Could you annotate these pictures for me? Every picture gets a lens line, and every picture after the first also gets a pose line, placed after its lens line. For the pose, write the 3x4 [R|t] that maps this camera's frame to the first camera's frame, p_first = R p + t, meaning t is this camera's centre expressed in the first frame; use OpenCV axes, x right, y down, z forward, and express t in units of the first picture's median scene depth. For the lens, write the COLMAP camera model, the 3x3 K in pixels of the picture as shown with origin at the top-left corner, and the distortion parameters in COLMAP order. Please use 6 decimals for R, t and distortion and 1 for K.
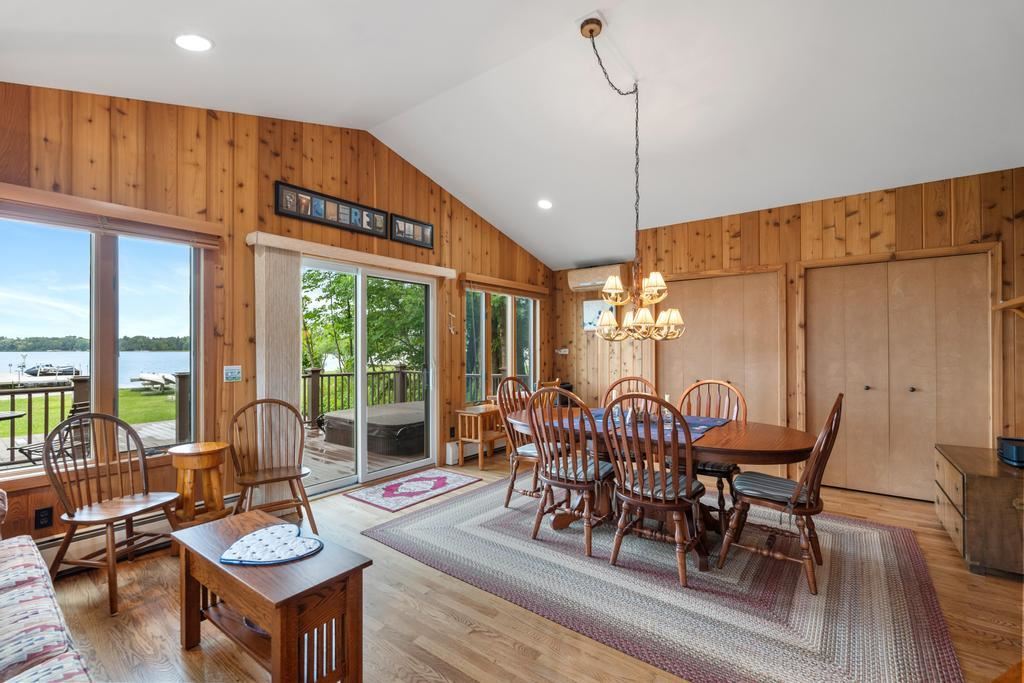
lens RADIAL K [[452.5, 0, 512.0], [0, 452.5, 341.5], [0, 0, 1]] dist [0.000744, 0.000086]
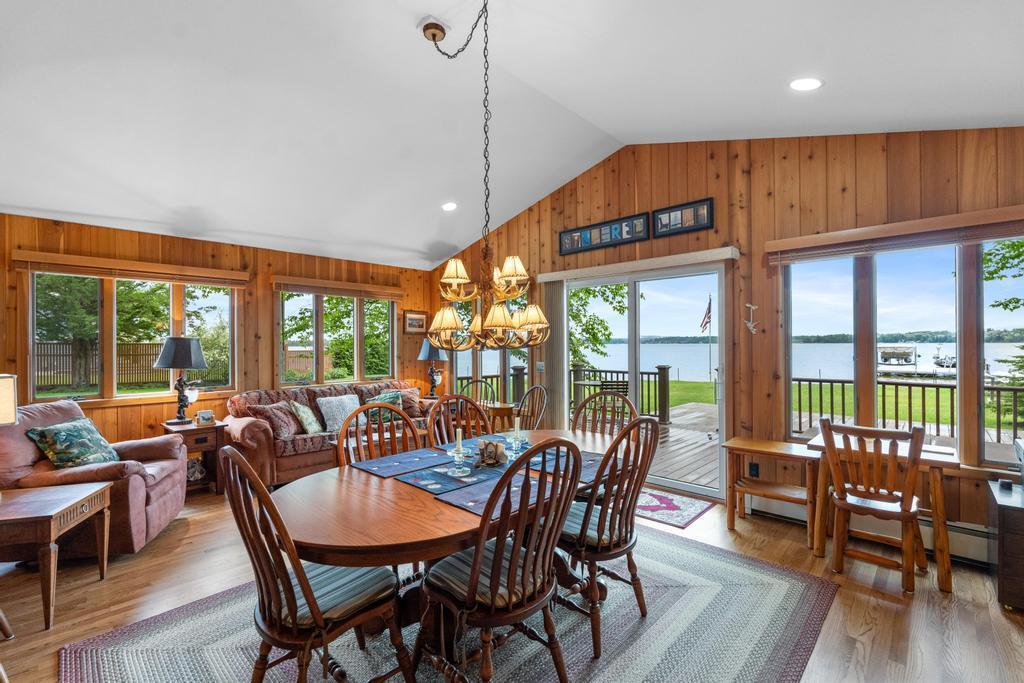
lens RADIAL K [[453.1, 0, 512.0], [0, 453.1, 341.5], [0, 0, 1]] dist [-0.001565, -0.000184]
pose [[-0.115285, -0.004613, -0.993322, 0.741662], [0.016804, 0.999837, -0.006594, -0.005941], [0.993190, -0.017452, -0.115189, 0.835210]]
